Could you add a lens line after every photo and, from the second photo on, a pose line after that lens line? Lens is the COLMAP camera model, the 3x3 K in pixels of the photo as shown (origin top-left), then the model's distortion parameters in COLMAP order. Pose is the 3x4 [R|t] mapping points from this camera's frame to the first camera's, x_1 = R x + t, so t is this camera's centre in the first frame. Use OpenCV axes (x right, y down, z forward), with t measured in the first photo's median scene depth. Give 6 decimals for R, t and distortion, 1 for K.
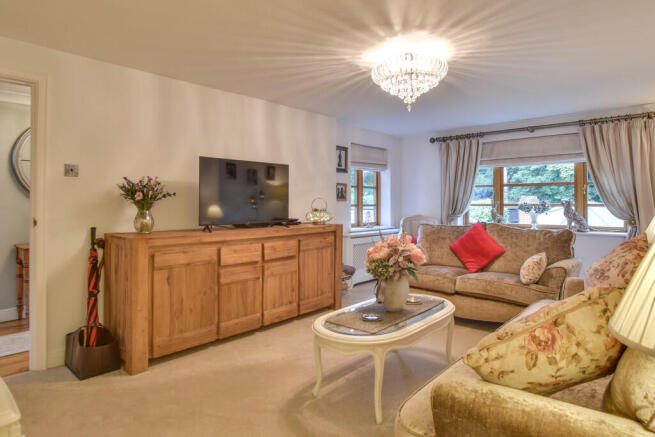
lens RADIAL K [[376.5, 0, 326.4], [0, 376.5, 188.7], [0, 0, 1]] dist [-0.000965, -0.000029]
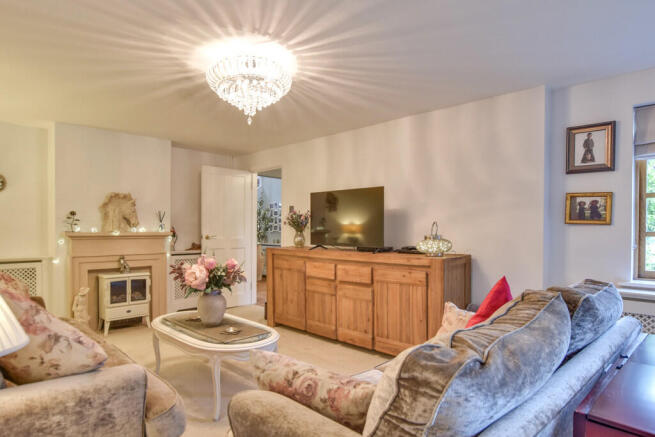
lens RADIAL K [[377.2, 0, 336.5], [0, 377.2, 221.7], [0, 0, 1]] dist [-0.014758, 0.000234]
pose [[-0.008629, -0.015164, -0.999848, 0.892953], [0.032933, 0.999338, -0.015440, 0.036011], [0.999420, -0.033062, -0.008124, 0.971708]]
